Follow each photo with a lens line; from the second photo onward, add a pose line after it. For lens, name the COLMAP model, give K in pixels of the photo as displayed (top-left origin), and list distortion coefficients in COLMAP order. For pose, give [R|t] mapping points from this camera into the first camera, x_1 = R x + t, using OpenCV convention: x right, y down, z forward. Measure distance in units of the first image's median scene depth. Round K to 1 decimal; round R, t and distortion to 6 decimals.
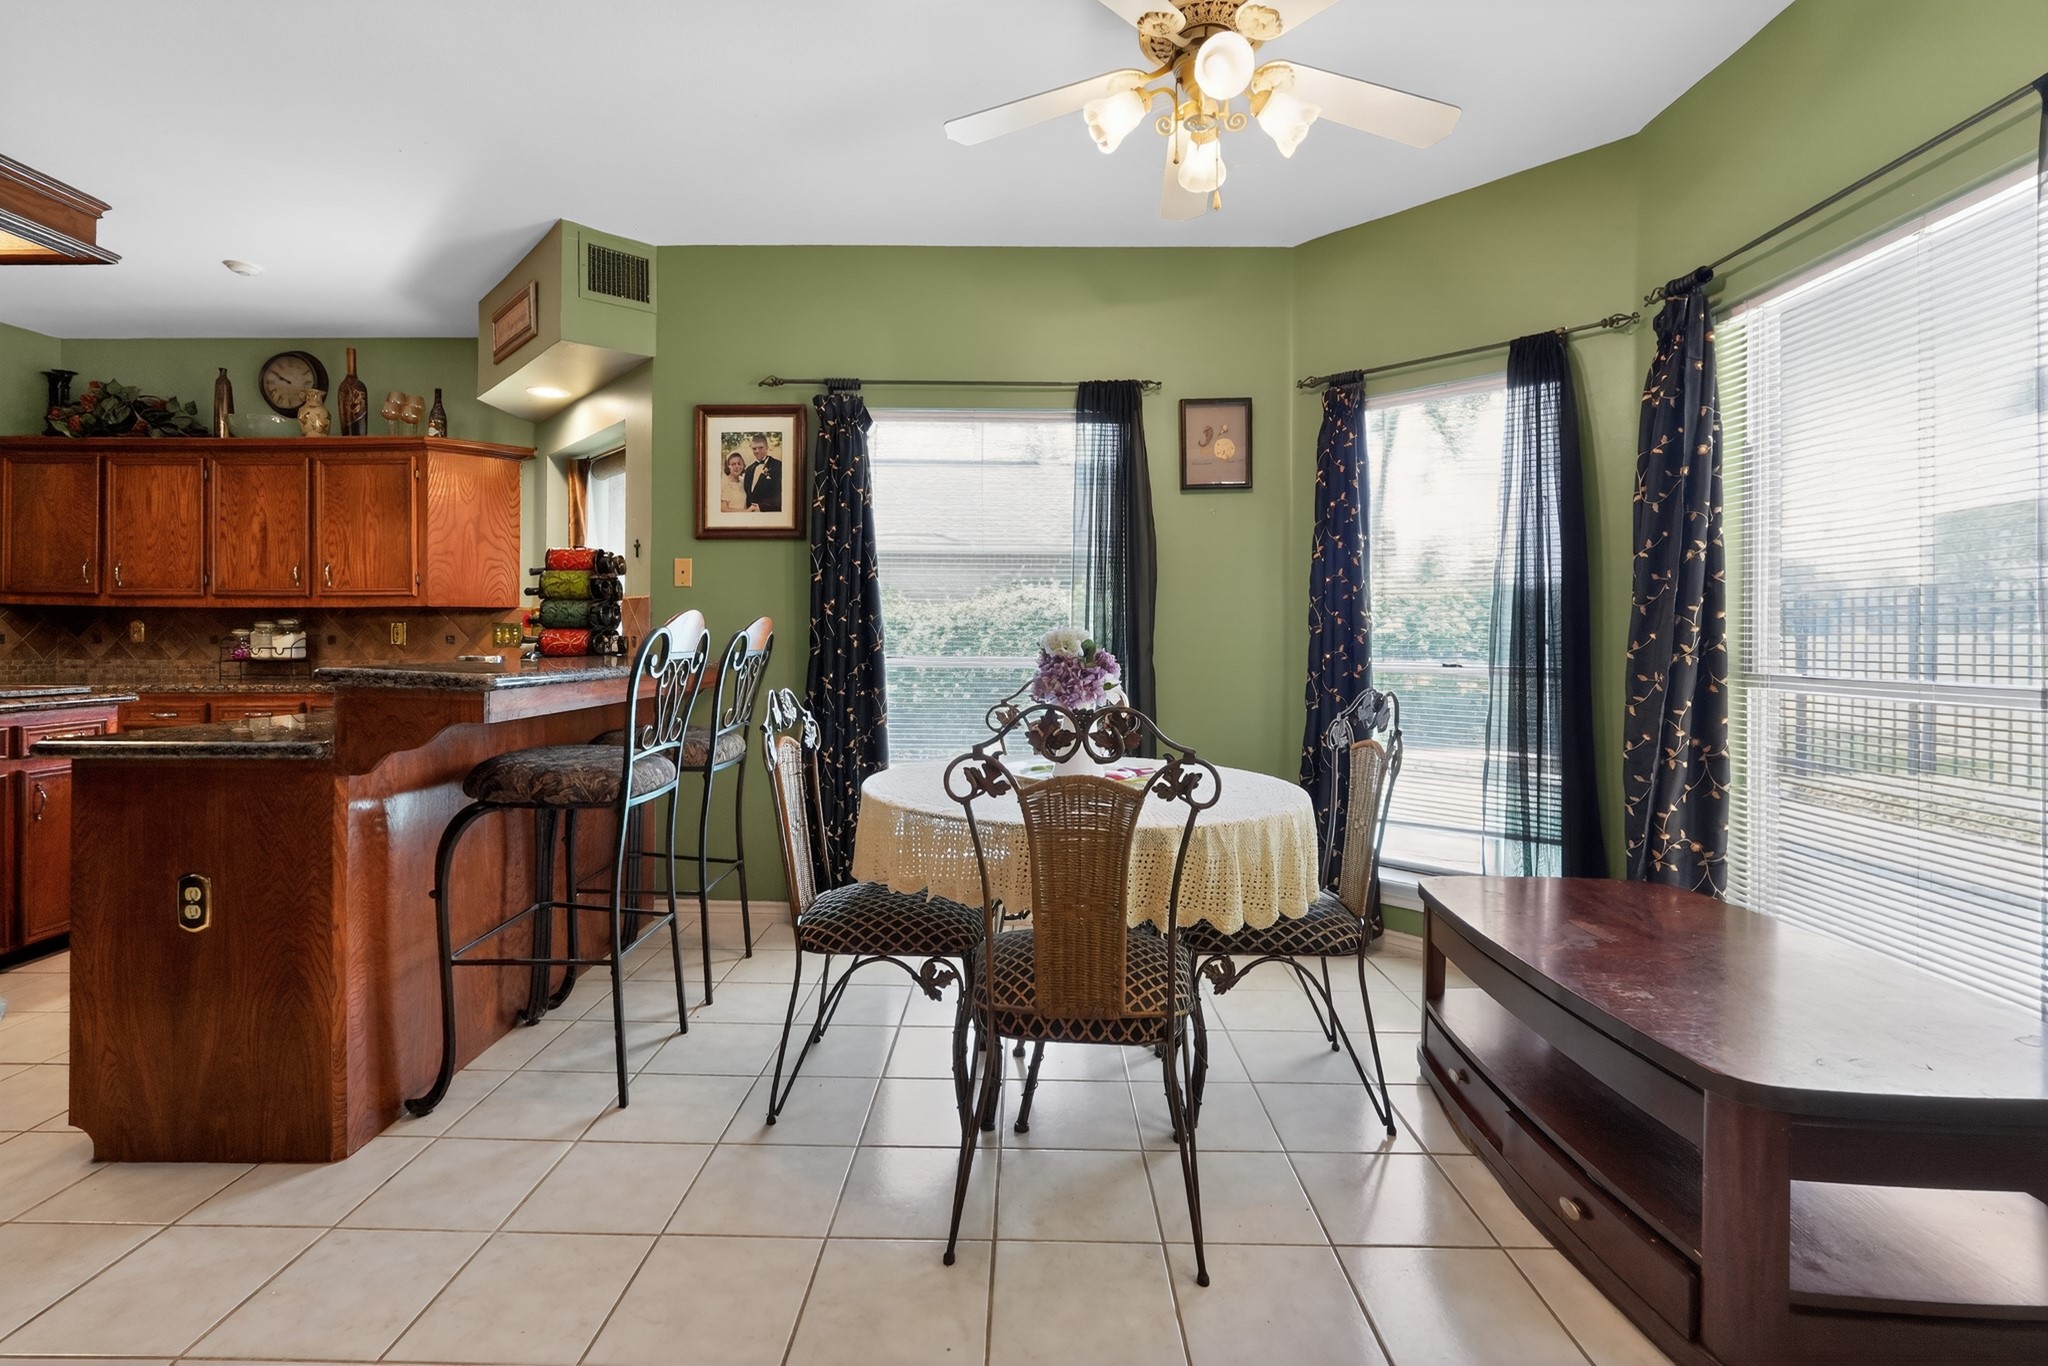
lens RADIAL K [[907.8, 0, 1016.0], [0, 907.8, 642.8], [0, 0, 1]] dist [-0.014245, 0.003519]
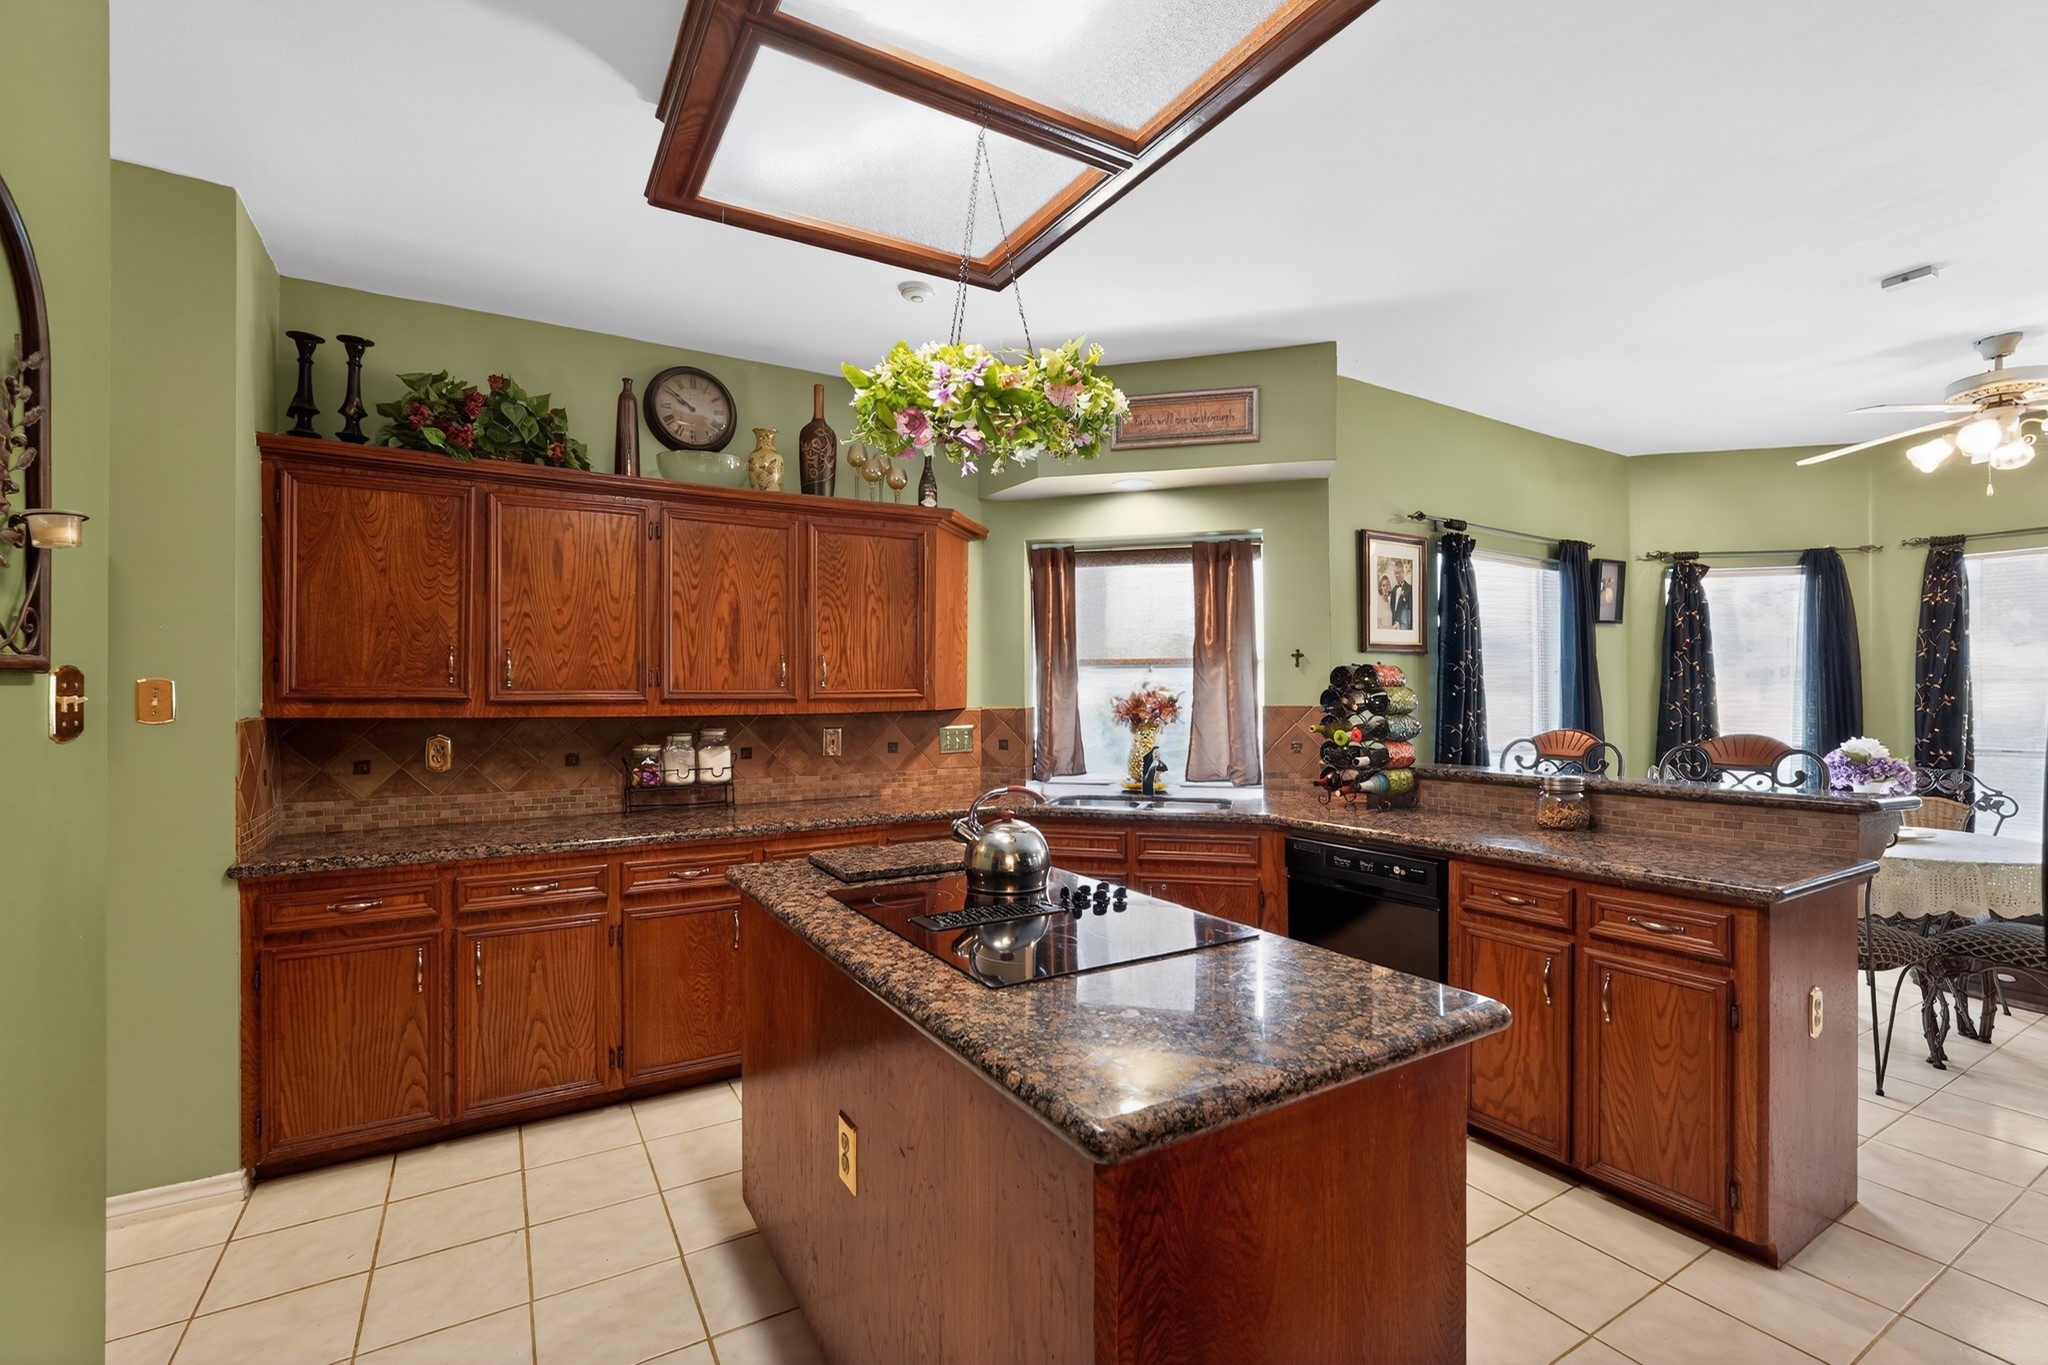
lens RADIAL K [[907.8, 0, 1024.5], [0, 907.8, 687.2], [0, 0, 1]] dist [-0.014245, 0.003519]
pose [[0.850265, -0.003296, 0.526344, -1.027901], [0.007256, 0.999959, -0.005460, -0.056734], [-0.526305, 0.008462, 0.850254, 0.235997]]
